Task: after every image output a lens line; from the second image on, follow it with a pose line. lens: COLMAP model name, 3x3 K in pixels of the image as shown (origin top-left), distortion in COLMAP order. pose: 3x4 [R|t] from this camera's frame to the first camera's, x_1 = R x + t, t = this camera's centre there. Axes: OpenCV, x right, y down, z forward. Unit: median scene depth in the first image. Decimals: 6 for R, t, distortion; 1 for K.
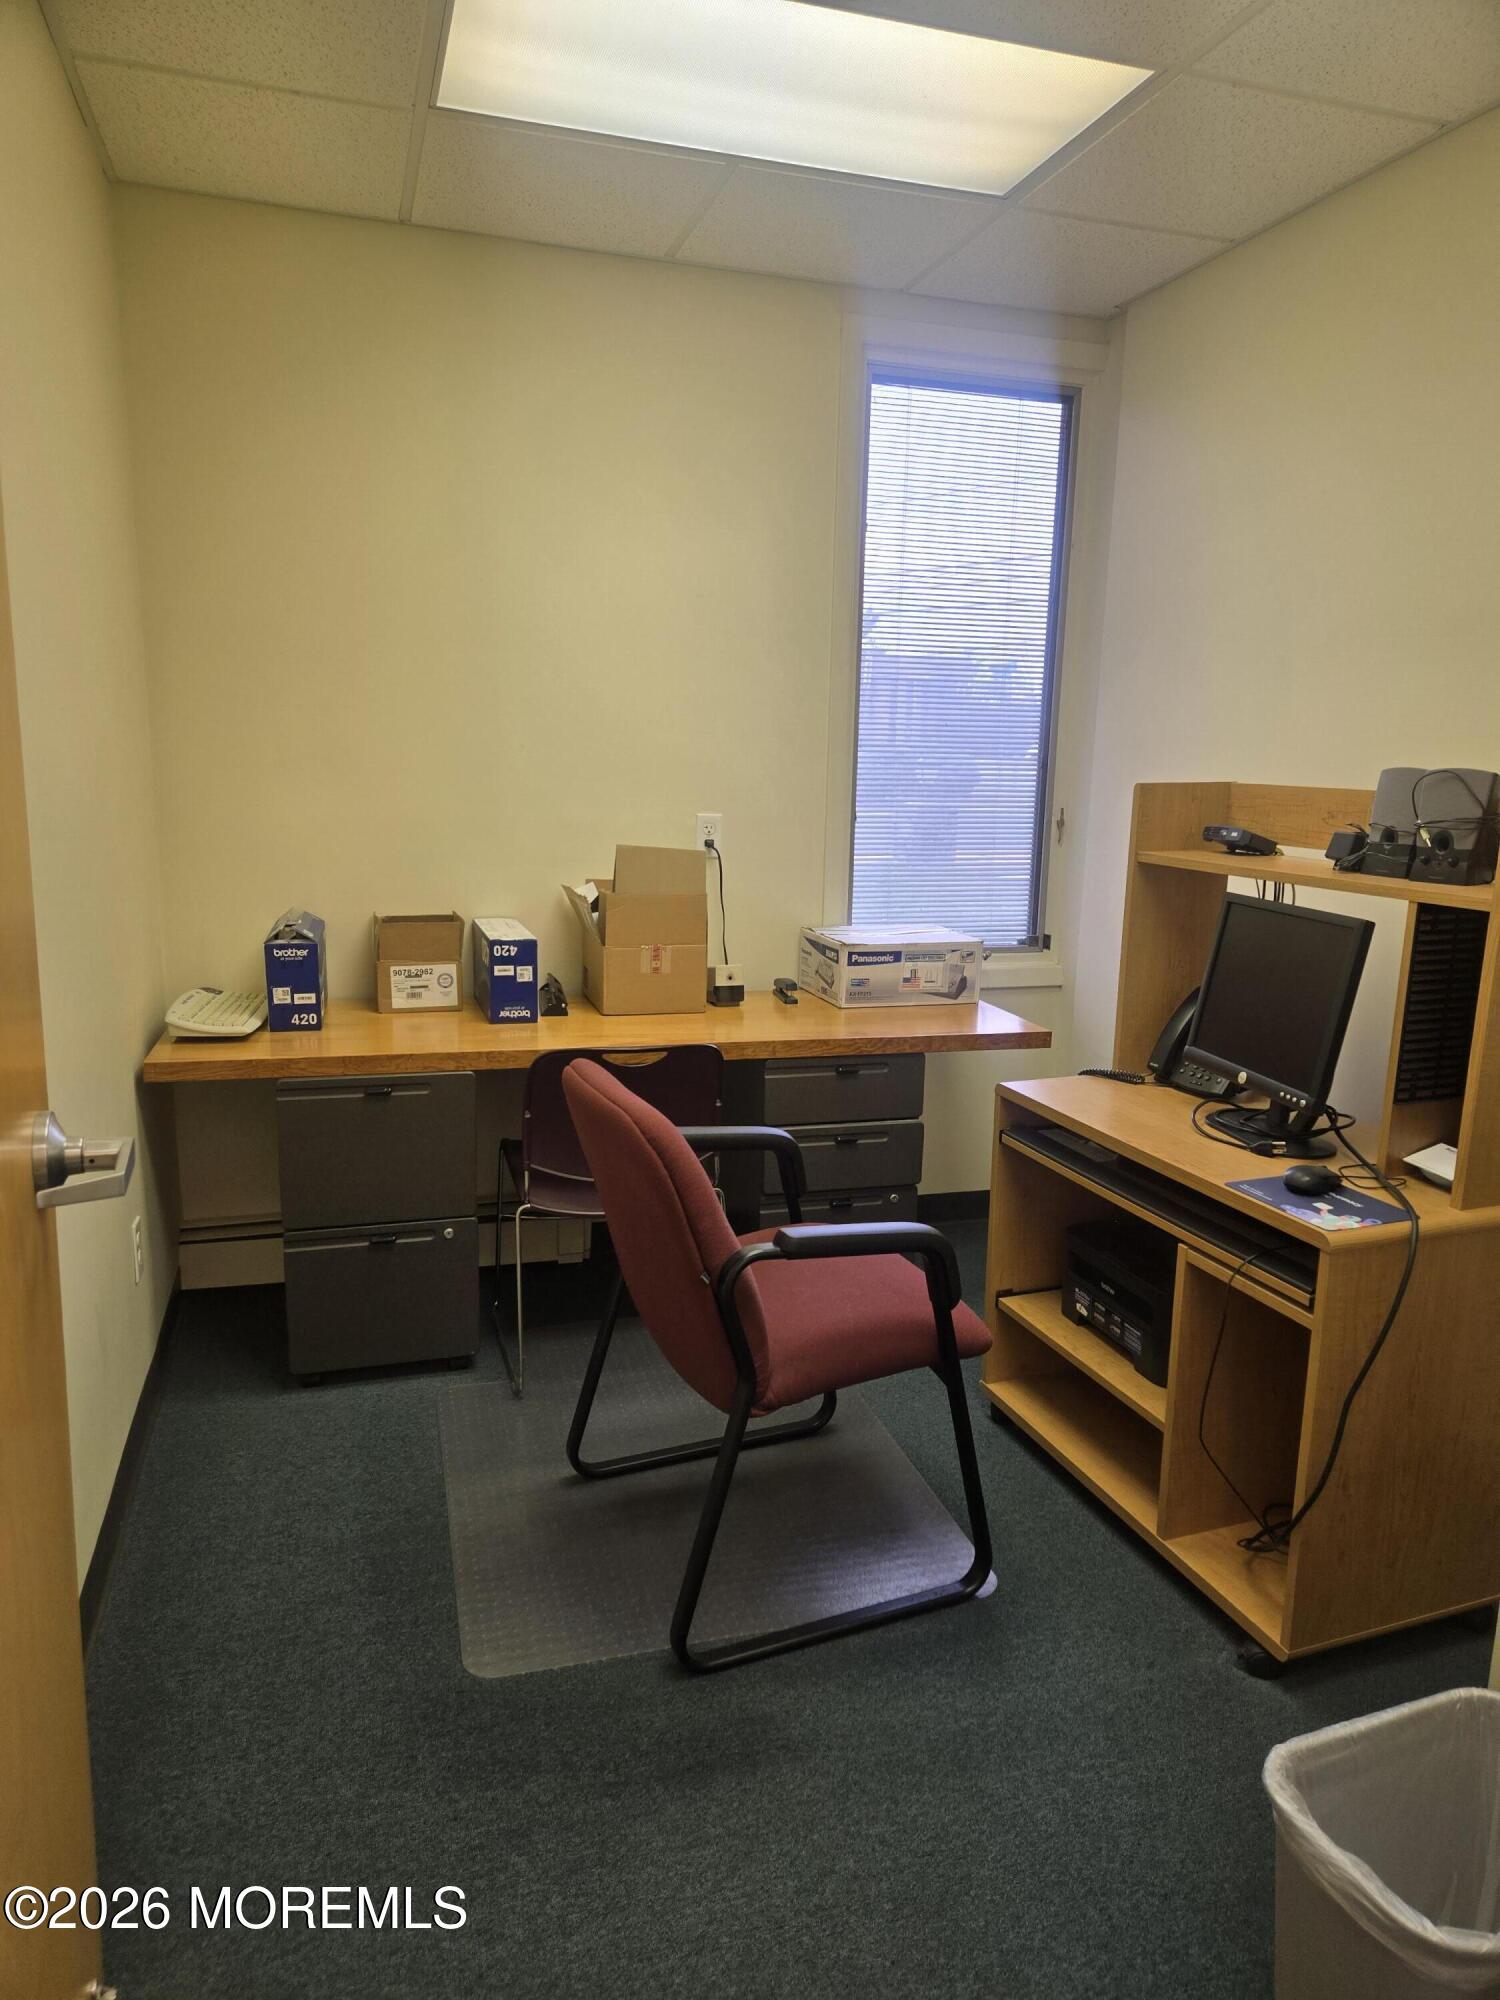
lens RADIAL K [[1303.9, 0, 750.0], [0, 1303.9, 1000.0], [0, 0, 1]] dist [0.000181, -0.001072]
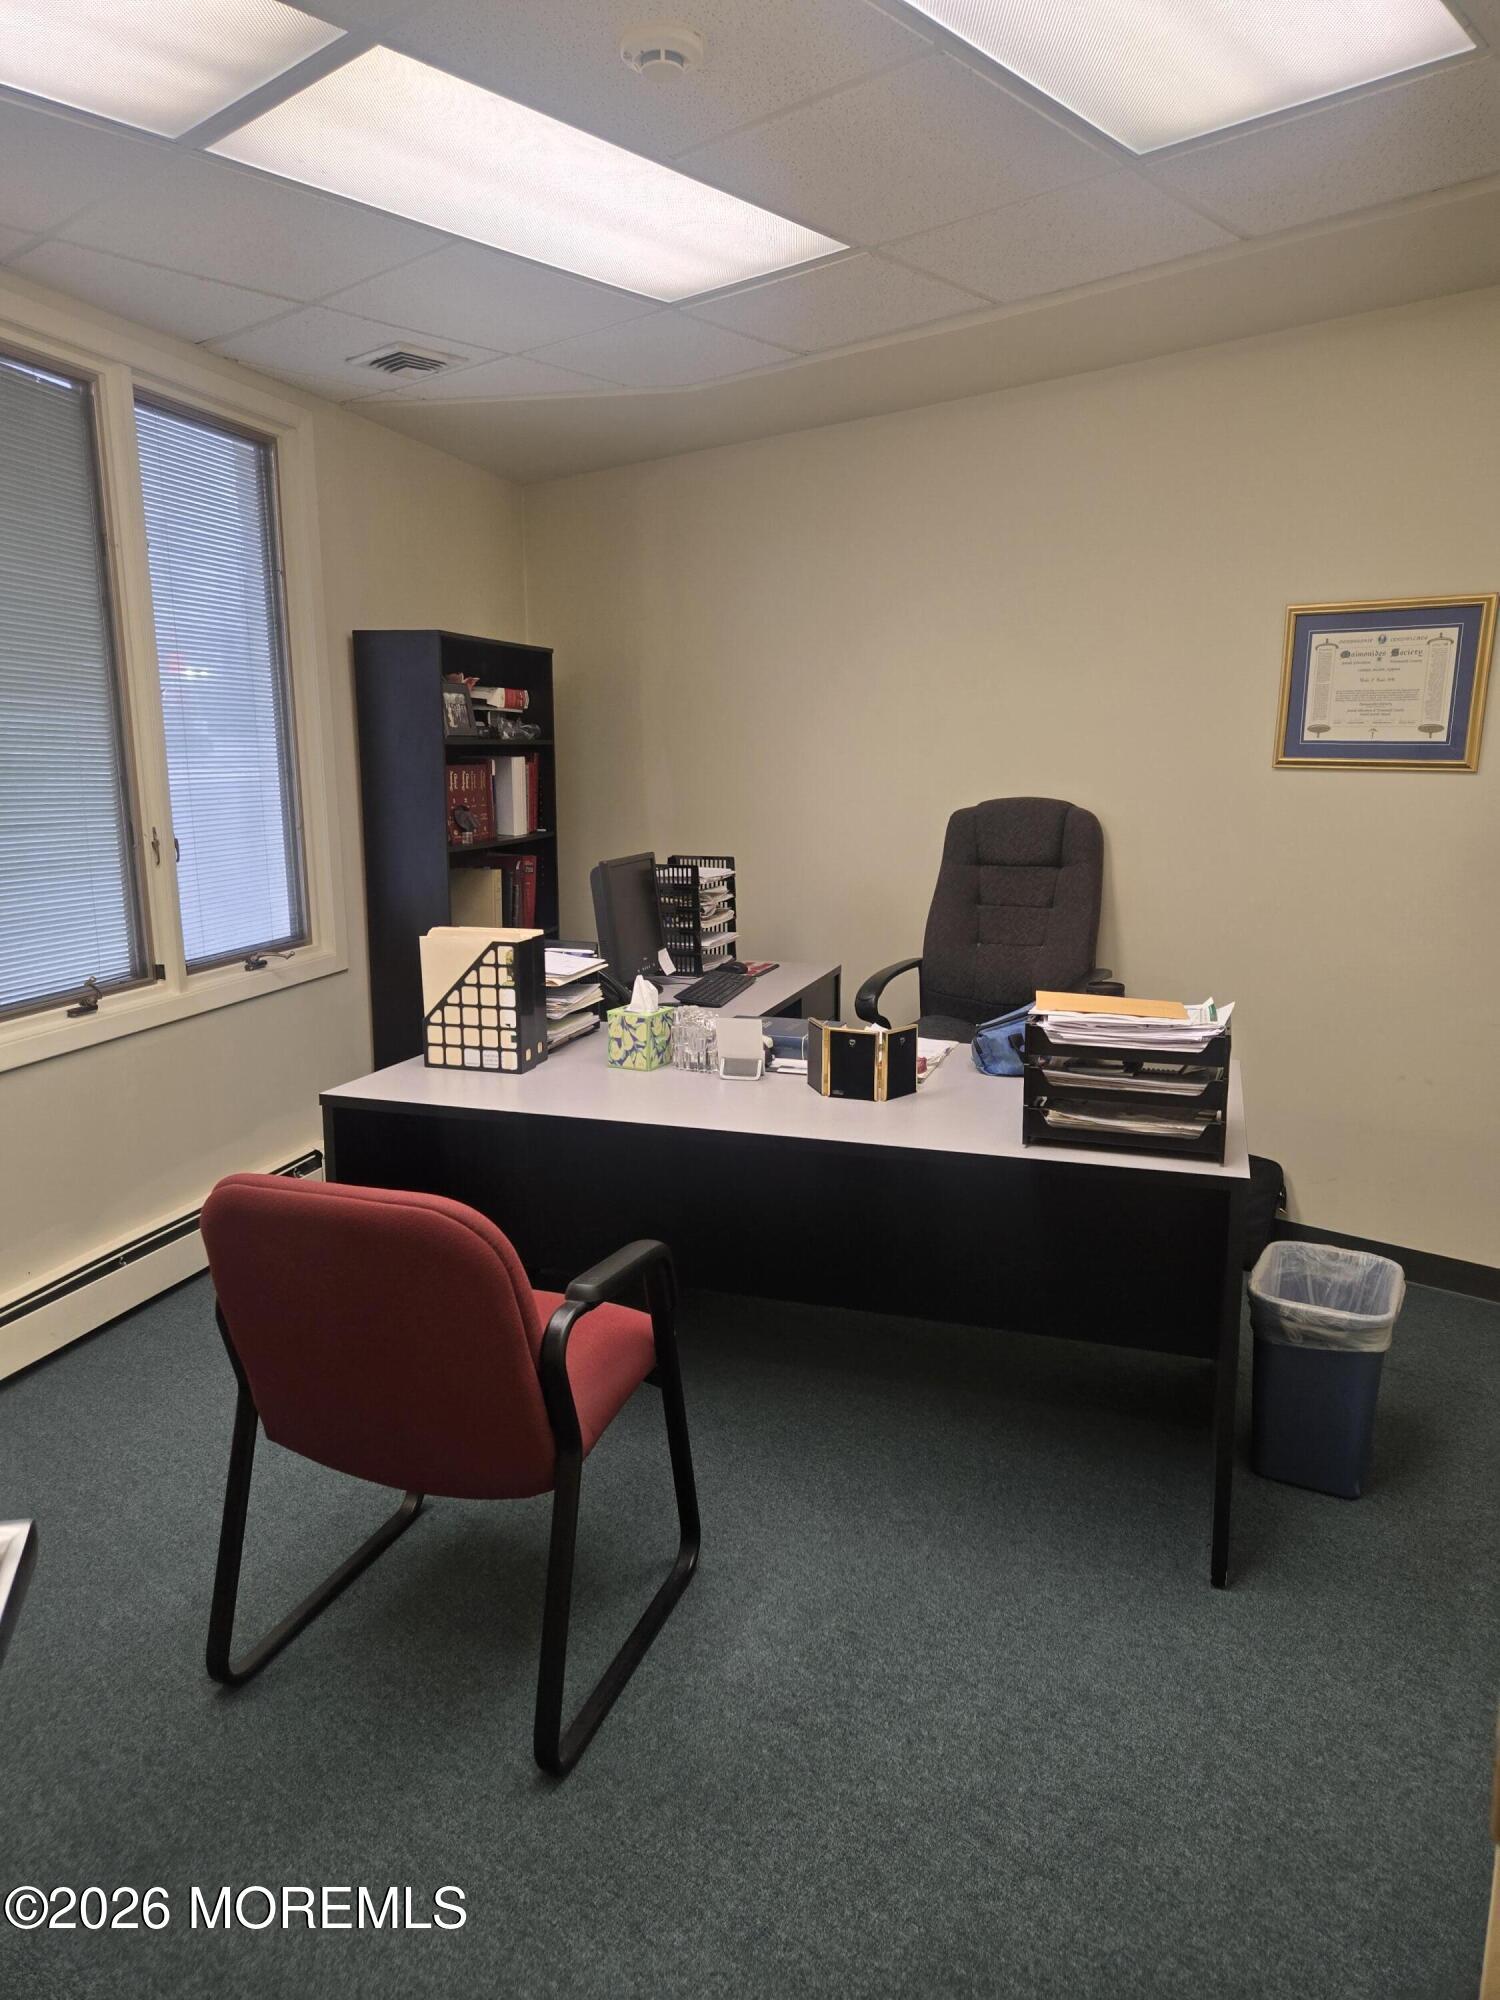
lens RADIAL K [[1303.9, 0, 750.0], [0, 1303.9, 1000.0], [0, 0, 1]] dist [0.000181, -0.001072]
pose [[0.539055, -0.188929, 0.820808, -0.319850], [0.174637, 0.978411, 0.110515, -0.055138], [-0.823967, 0.083770, 0.560411, 0.134228]]
